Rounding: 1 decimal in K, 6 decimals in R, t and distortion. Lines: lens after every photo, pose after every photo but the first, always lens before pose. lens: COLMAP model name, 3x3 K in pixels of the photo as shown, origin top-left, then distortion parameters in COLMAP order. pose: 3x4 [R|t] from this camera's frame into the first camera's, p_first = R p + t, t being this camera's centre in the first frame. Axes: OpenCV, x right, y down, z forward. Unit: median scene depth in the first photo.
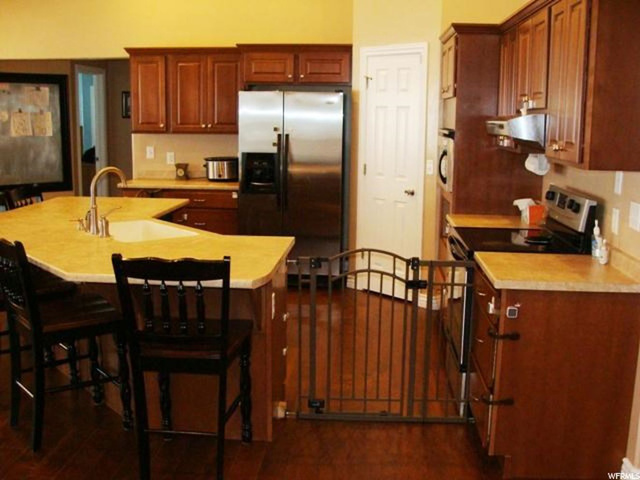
lens RADIAL K [[723.9, 0, 333.1], [0, 723.9, 252.1], [0, 0, 1]] dist [-0.204076, 0.242602]
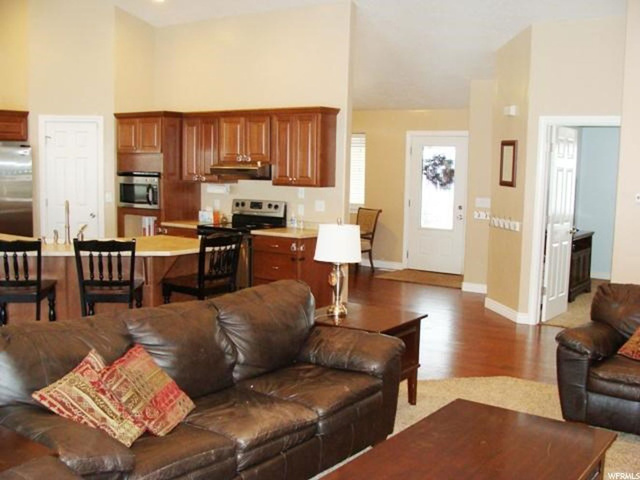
lens RADIAL K [[723.9, 0, 333.1], [0, 723.9, 252.1], [0, 0, 1]] dist [-0.204076, 0.242602]
pose [[0.525564, -0.104944, 0.844256, -0.816447], [0.144973, 0.988896, 0.032675, 0.015412], [-0.838311, 0.105222, 0.534943, -0.176663]]
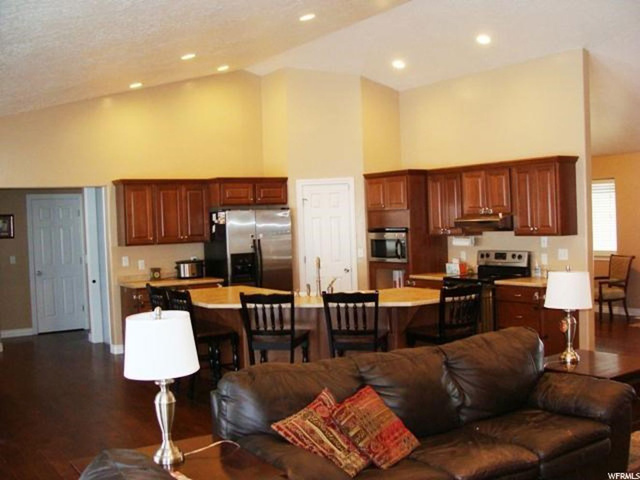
lens RADIAL K [[723.9, 0, 333.1], [0, 723.9, 252.1], [0, 0, 1]] dist [-0.204076, 0.242602]
pose [[0.790963, -0.068400, 0.608029, -0.824290], [0.158506, 0.982715, -0.095645, 0.024310], [-0.590977, 0.172027, 0.788133, -0.228736]]
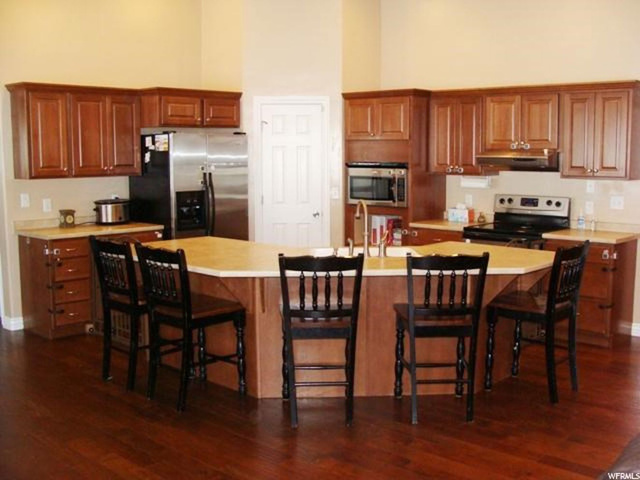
lens RADIAL K [[723.9, 0, 333.1], [0, 723.9, 252.1], [0, 0, 1]] dist [-0.204076, 0.242602]
pose [[0.616295, -0.121221, 0.778130, -0.802155], [0.156029, 0.987290, 0.030227, -0.048375], [-0.771904, 0.102782, 0.627375, 0.184352]]
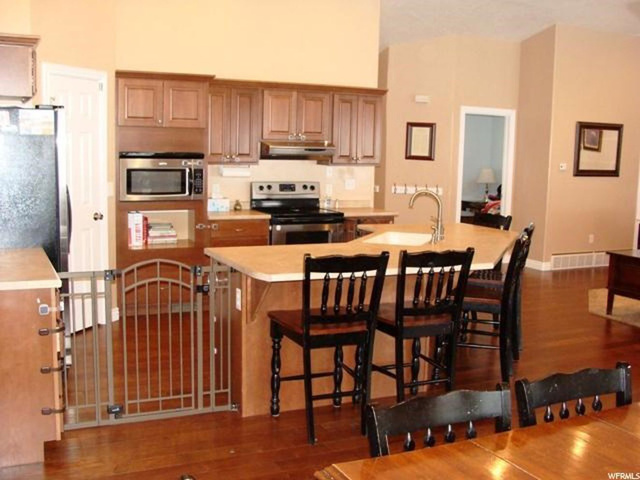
lens RADIAL K [[723.9, 0, 333.1], [0, 723.9, 252.1], [0, 0, 1]] dist [-0.204076, 0.242602]
pose [[-0.491009, -0.156507, 0.856981, -0.862348], [0.126752, 0.960426, 0.248022, -0.225223], [-0.861884, 0.230405, -0.451740, 1.100831]]
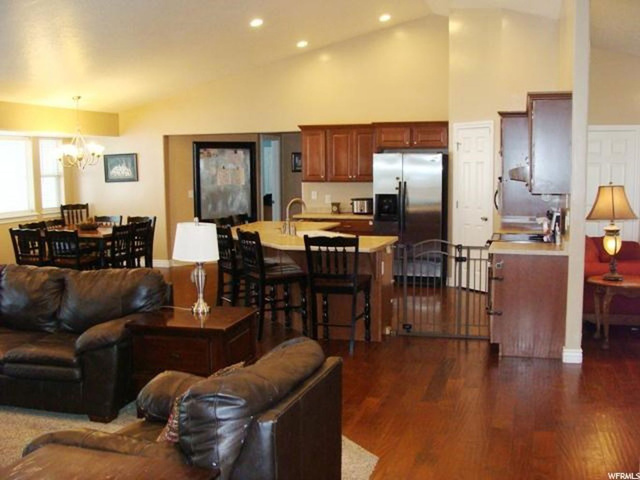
lens RADIAL K [[723.9, 0, 333.1], [0, 723.9, 252.1], [0, 0, 1]] dist [-0.204076, 0.242602]
pose [[0.978380, 0.002273, -0.206801, 0.100014], [-0.017379, 0.997307, -0.071257, 0.092330], [0.206082, 0.073310, 0.975785, -0.487291]]
